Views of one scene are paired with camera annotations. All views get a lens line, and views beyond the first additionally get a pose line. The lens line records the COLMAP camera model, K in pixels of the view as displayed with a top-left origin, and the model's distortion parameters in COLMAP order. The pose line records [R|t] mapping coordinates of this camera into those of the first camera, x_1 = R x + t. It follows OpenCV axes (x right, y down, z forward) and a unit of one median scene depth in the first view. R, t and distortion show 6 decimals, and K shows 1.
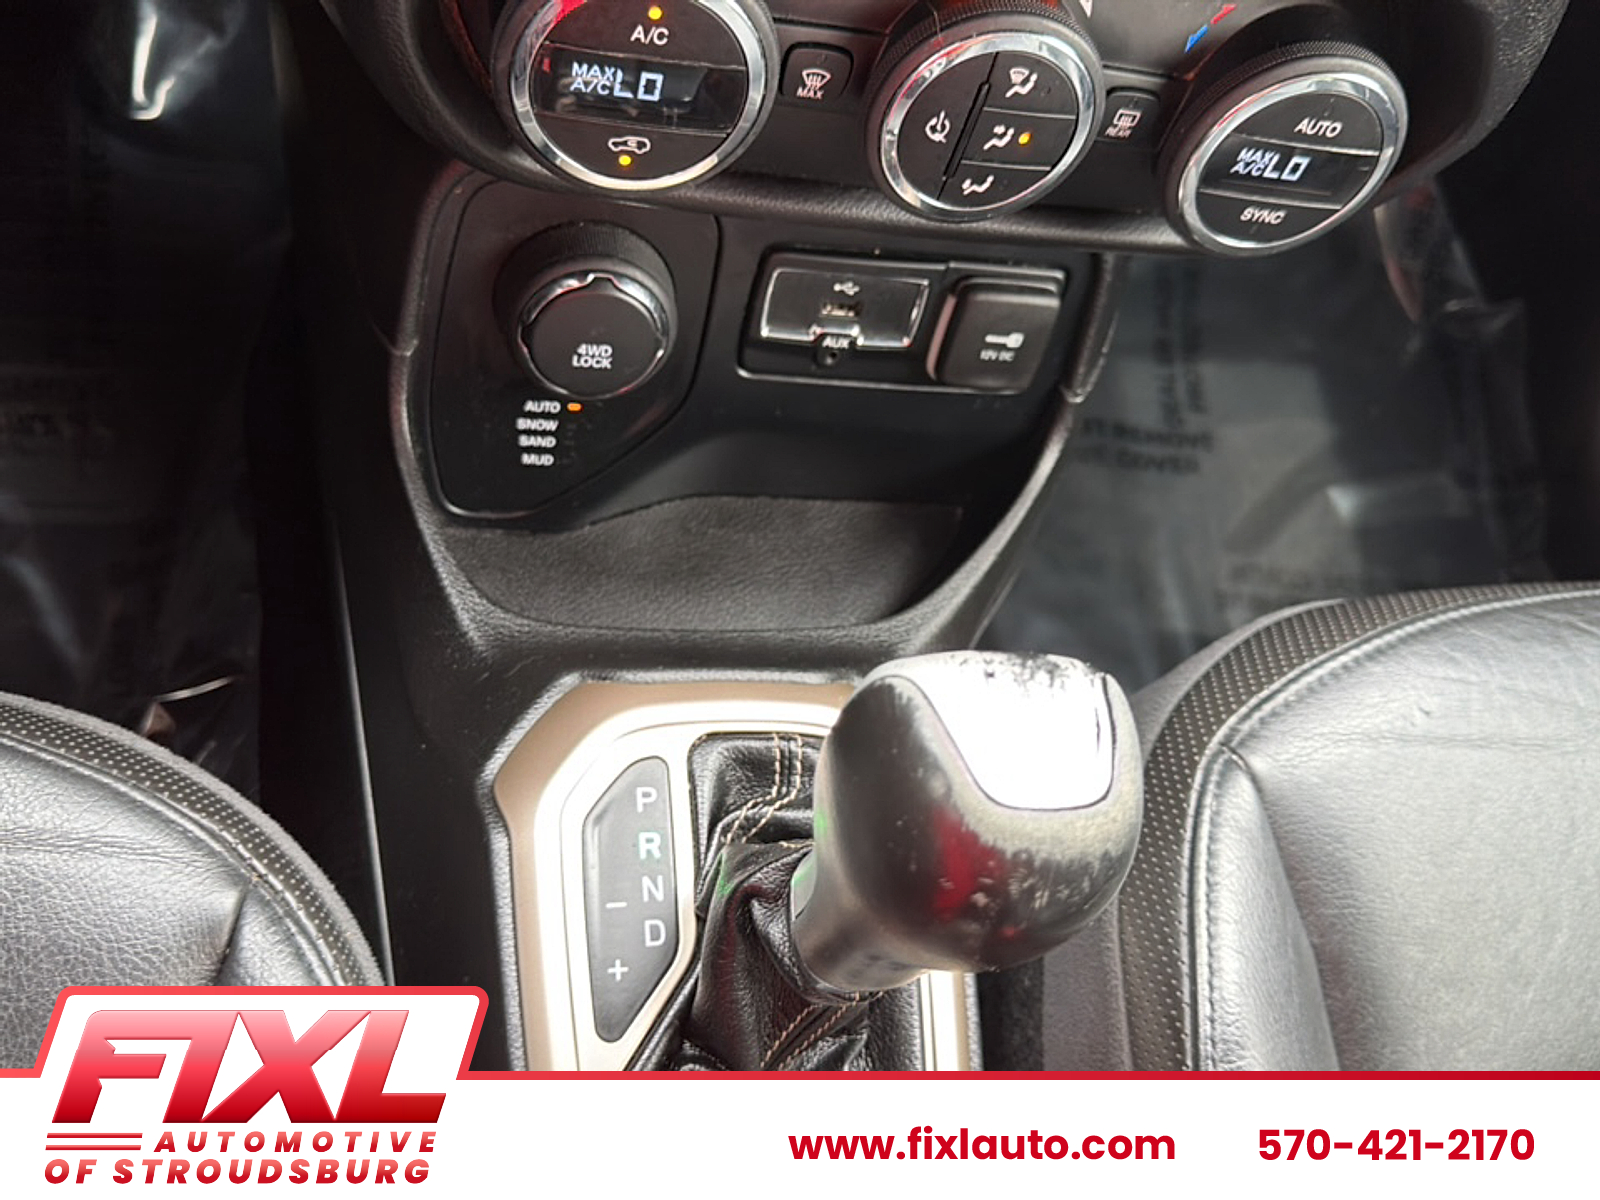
lens RADIAL K [[1502.2, 0, 800.0], [0, 1502.2, 600.0], [0, 0, 1]] dist [0.180035, -0.491123]
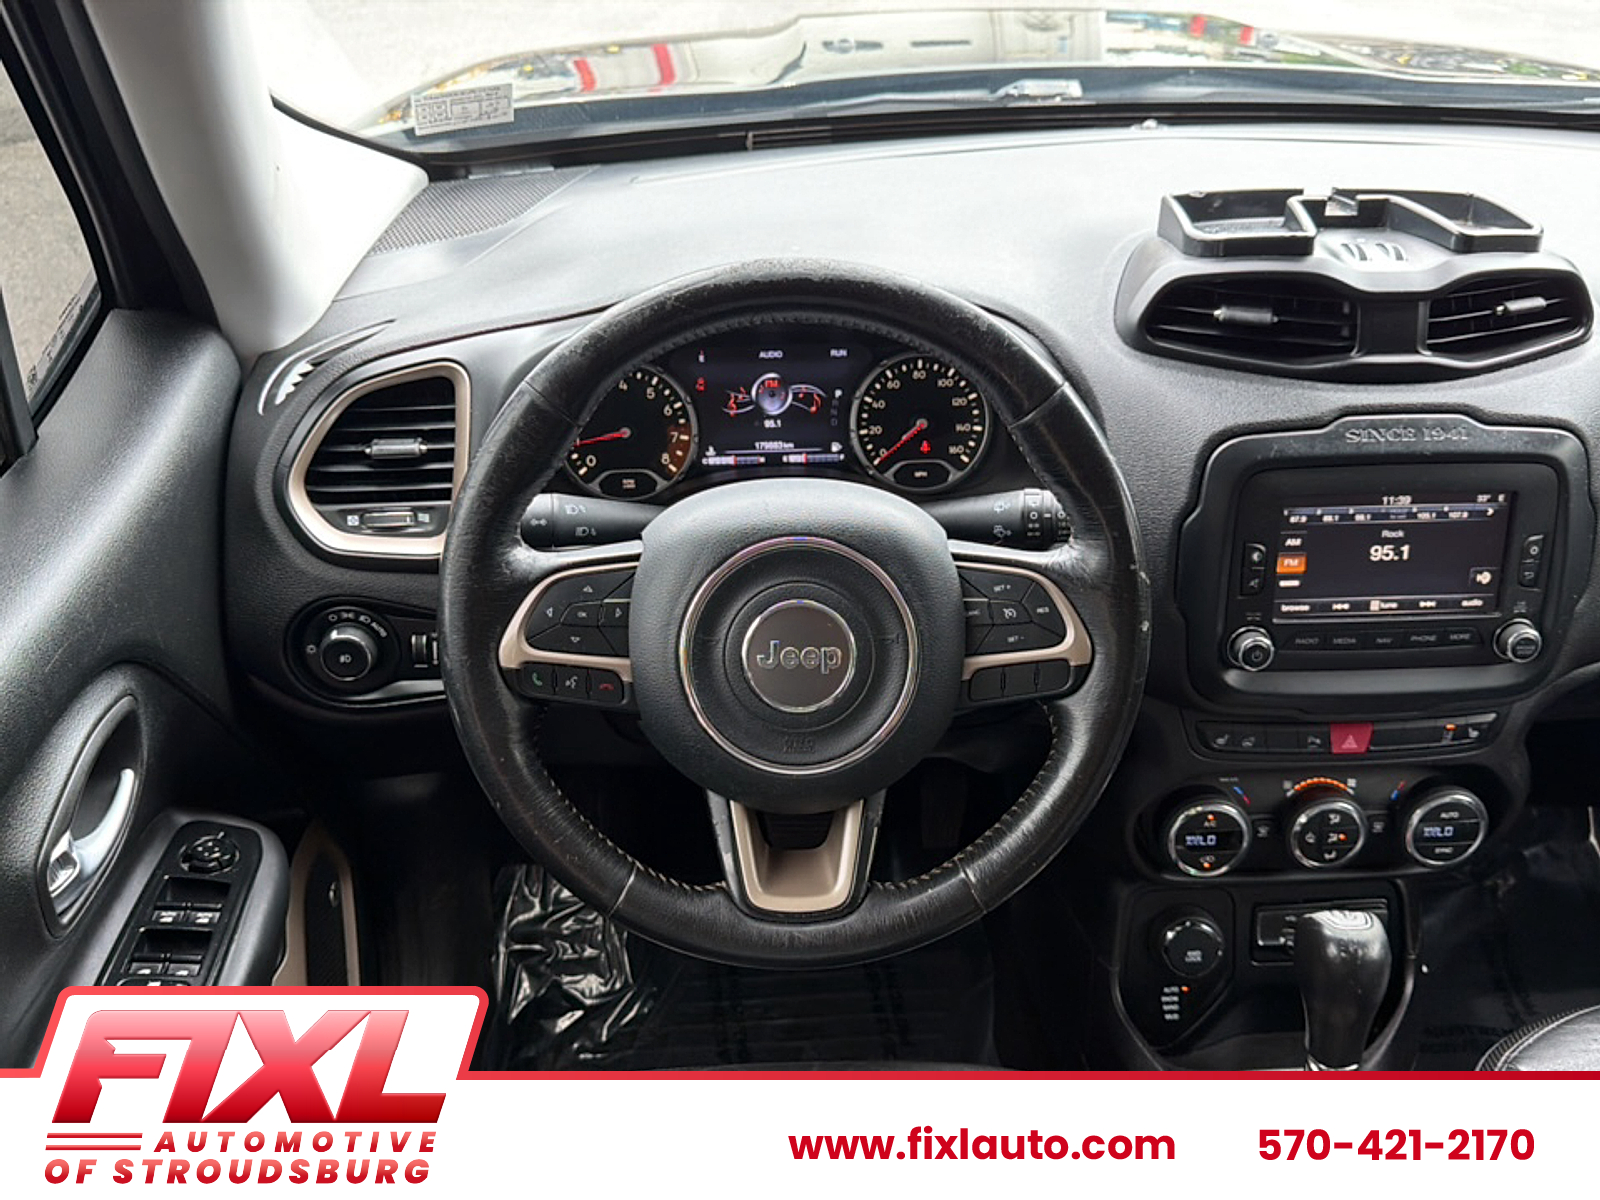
lens RADIAL K [[1502.2, 0, 800.0], [0, 1502.2, 600.0], [0, 0, 1]] dist [0.180035, -0.491123]
pose [[0.956842, -0.214527, -0.196040, -0.171106], [0.078087, 0.839570, -0.537611, 0.786999], [0.279922, 0.499100, 0.820087, -1.865467]]
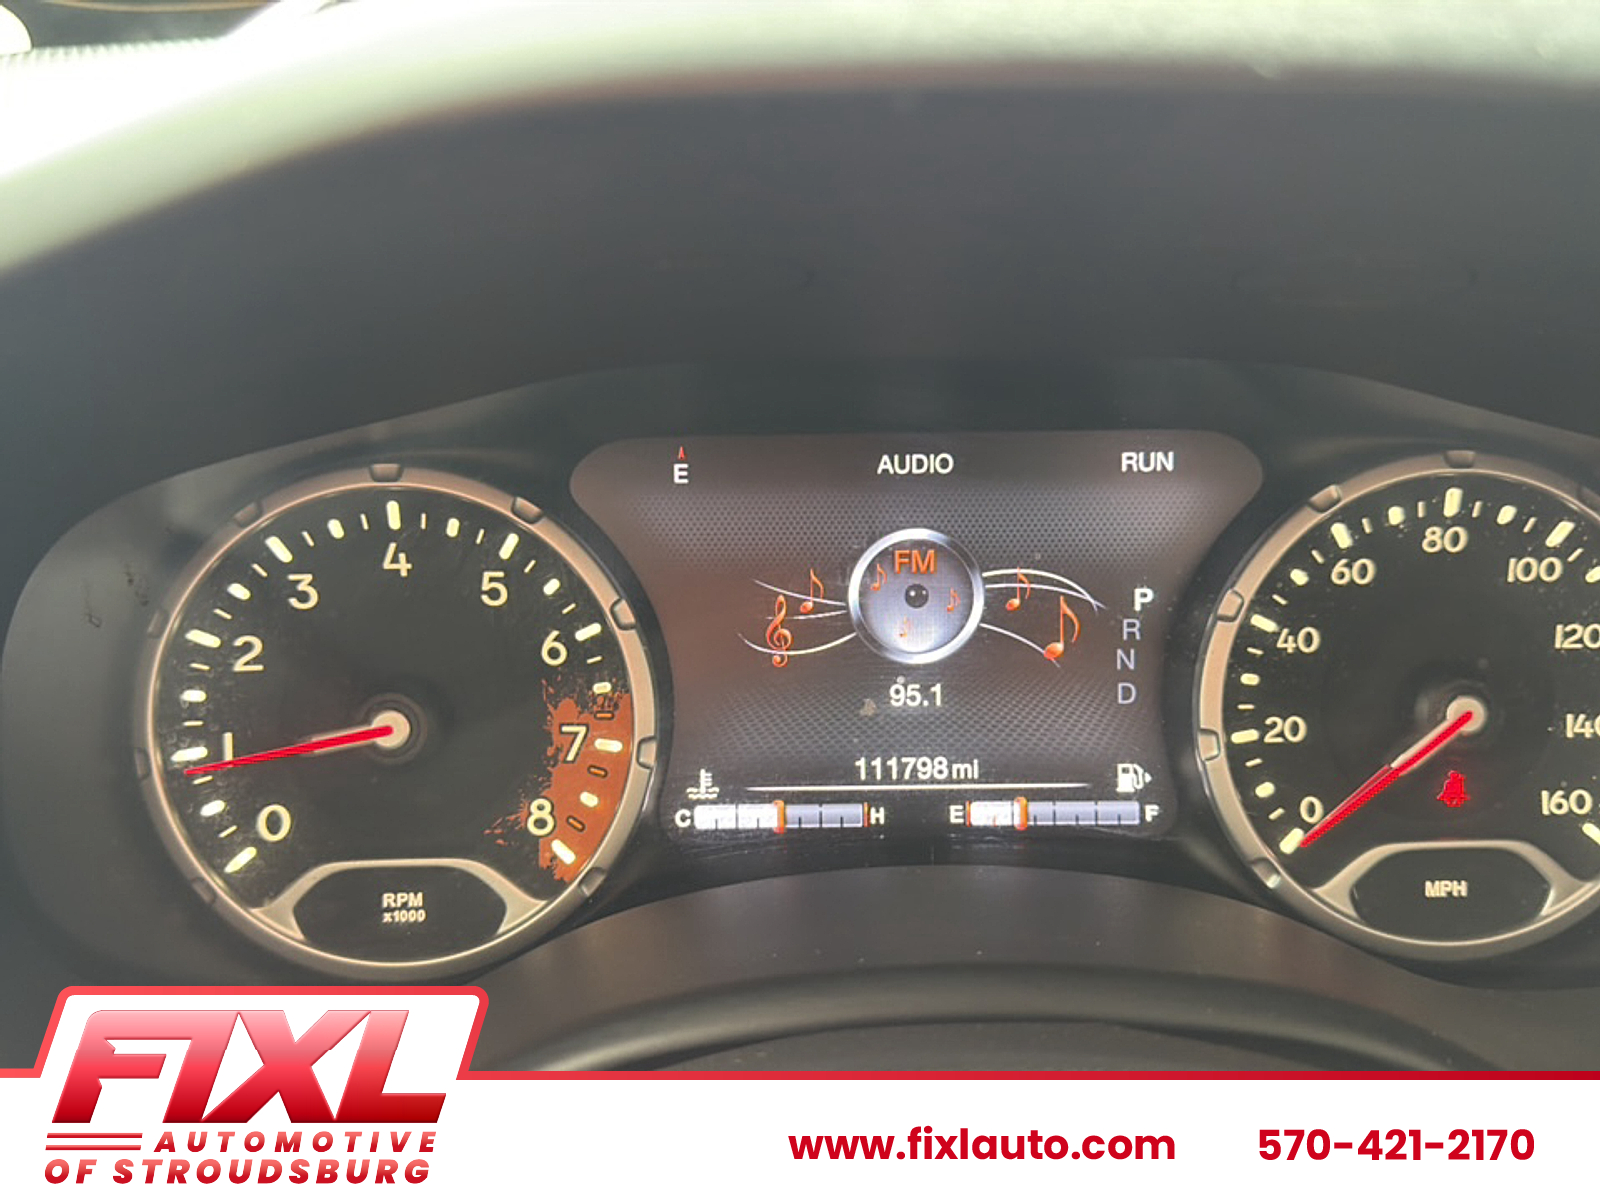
lens RADIAL K [[1502.2, 0, 800.0], [0, 1502.2, 600.0], [0, 0, 1]] dist [0.180035, -0.491123]
pose [[0.955219, -0.216355, -0.201859, -0.611527], [0.044946, 0.780361, -0.623713, -0.623873], [0.292466, 0.586709, 0.755140, -0.311702]]
